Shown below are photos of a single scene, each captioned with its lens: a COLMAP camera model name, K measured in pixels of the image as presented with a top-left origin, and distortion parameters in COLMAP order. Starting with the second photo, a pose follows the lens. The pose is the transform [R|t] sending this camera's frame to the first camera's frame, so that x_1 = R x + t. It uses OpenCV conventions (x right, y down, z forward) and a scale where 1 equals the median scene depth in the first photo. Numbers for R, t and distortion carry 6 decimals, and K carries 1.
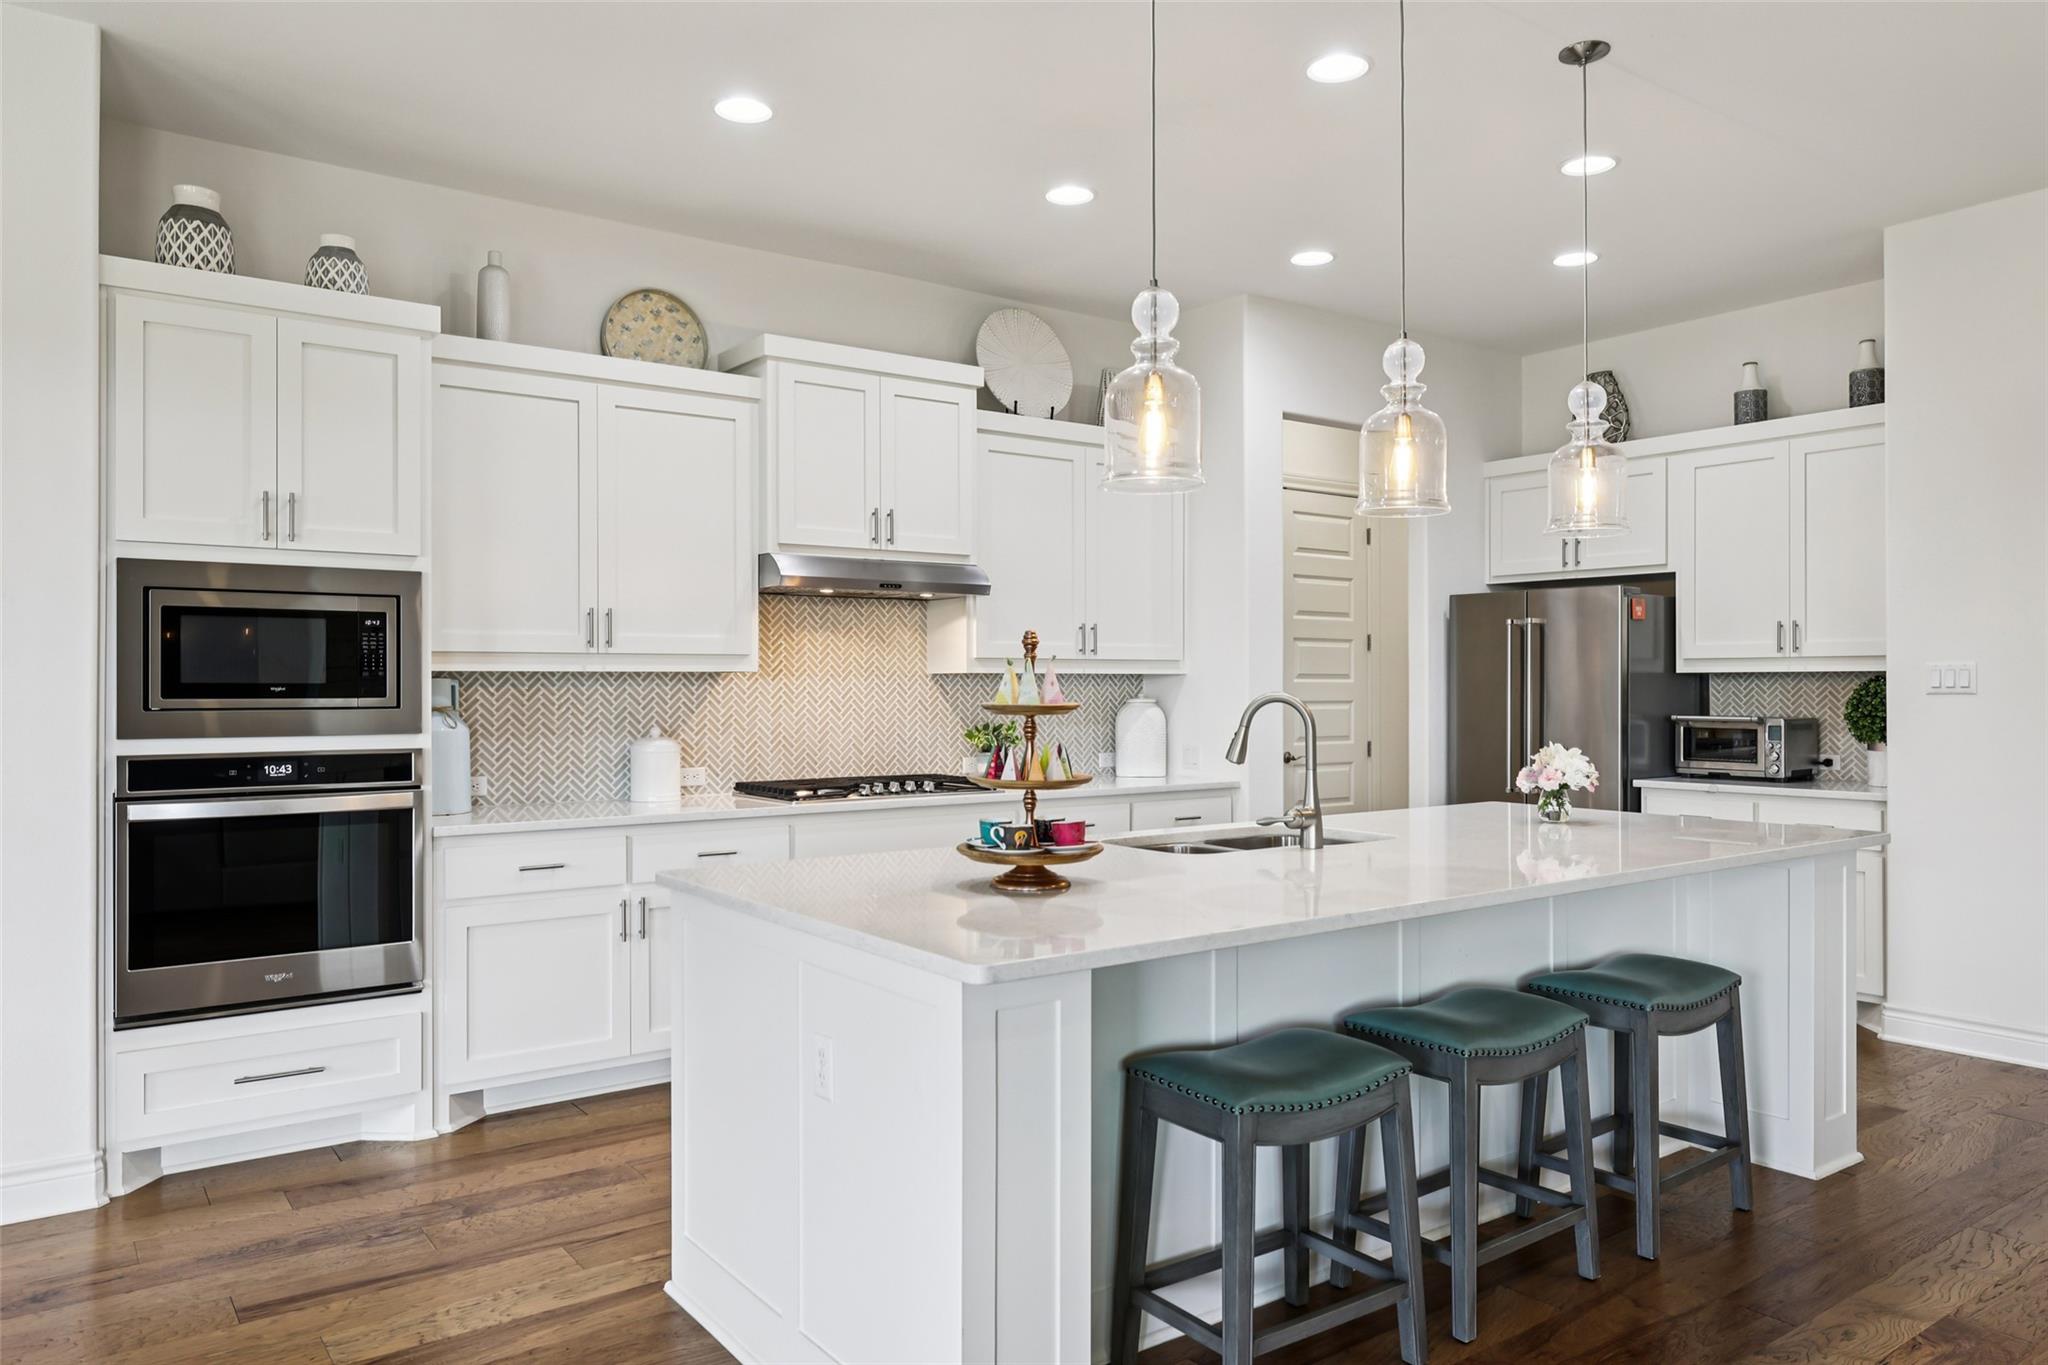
lens RADIAL K [[1381.4, 0, 1024.0], [0, 1381.4, 682.5], [0, 0, 1]] dist [-0.001426, -0.000104]
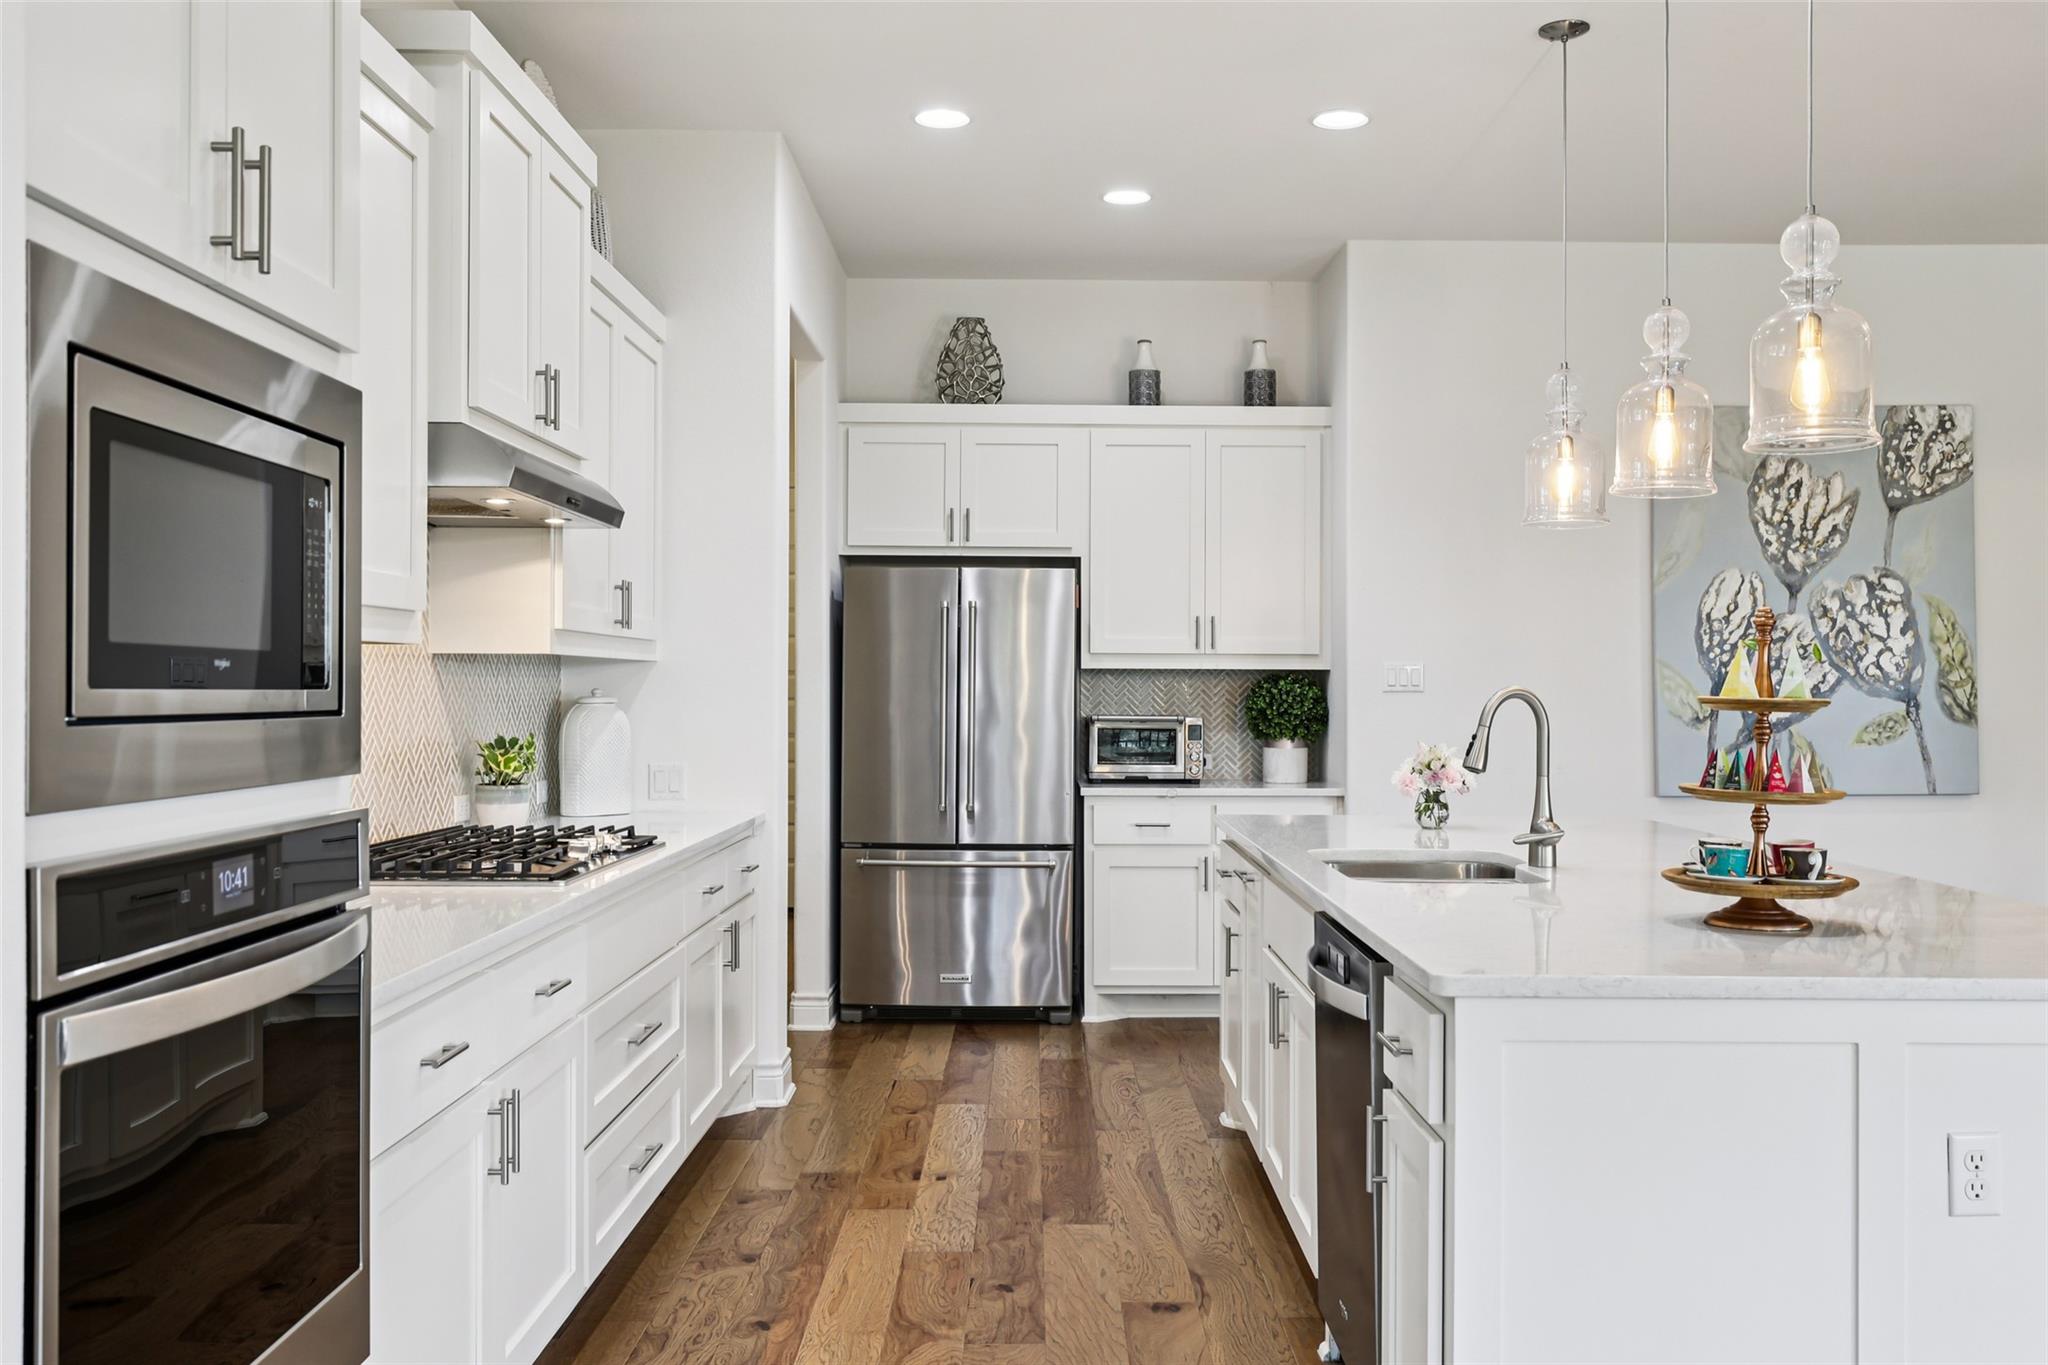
lens RADIAL K [[1787.5, 0, 1035.5], [0, 1787.5, 687.3], [0, 0, 1]] dist [-0.007191, -0.005204]
pose [[0.585880, 0.005339, 0.810380, -0.611711], [-0.008834, 0.999961, -0.000202, 0.007310], [-0.810349, -0.007041, 0.585905, 0.415706]]
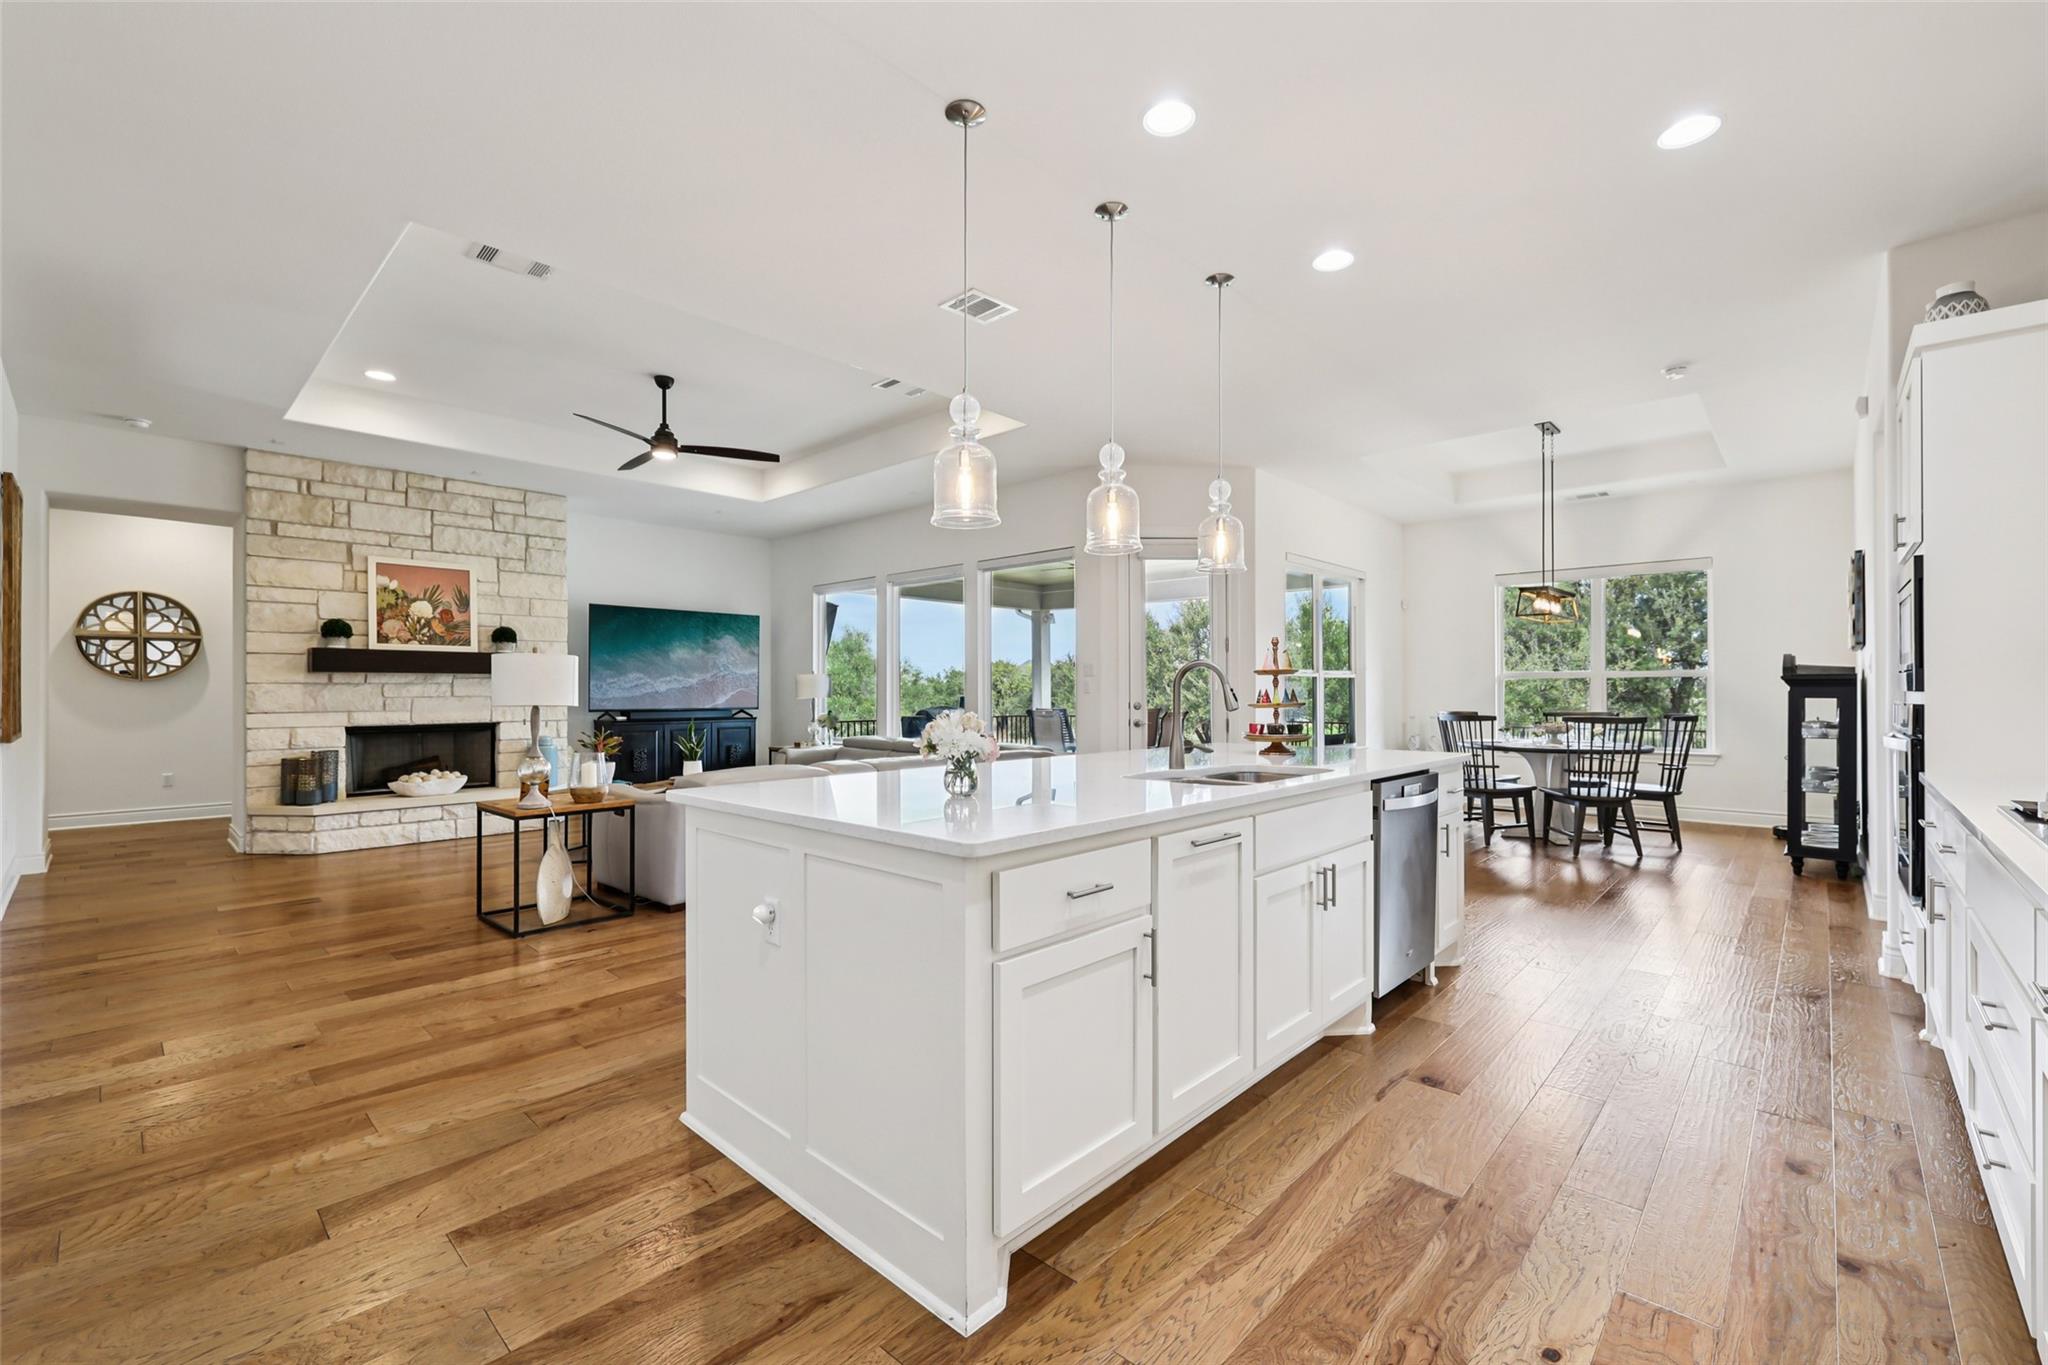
lens RADIAL K [[869.3, 0, 1026.4], [0, 869.3, 689.8], [0, 0, 1]] dist [0.002798, 0.000287]
pose [[-0.980801, 0.005972, -0.194918, 0.378635], [0.006968, 0.999966, -0.004423, 0.027296], [0.194885, -0.005696, -0.980810, 1.287166]]
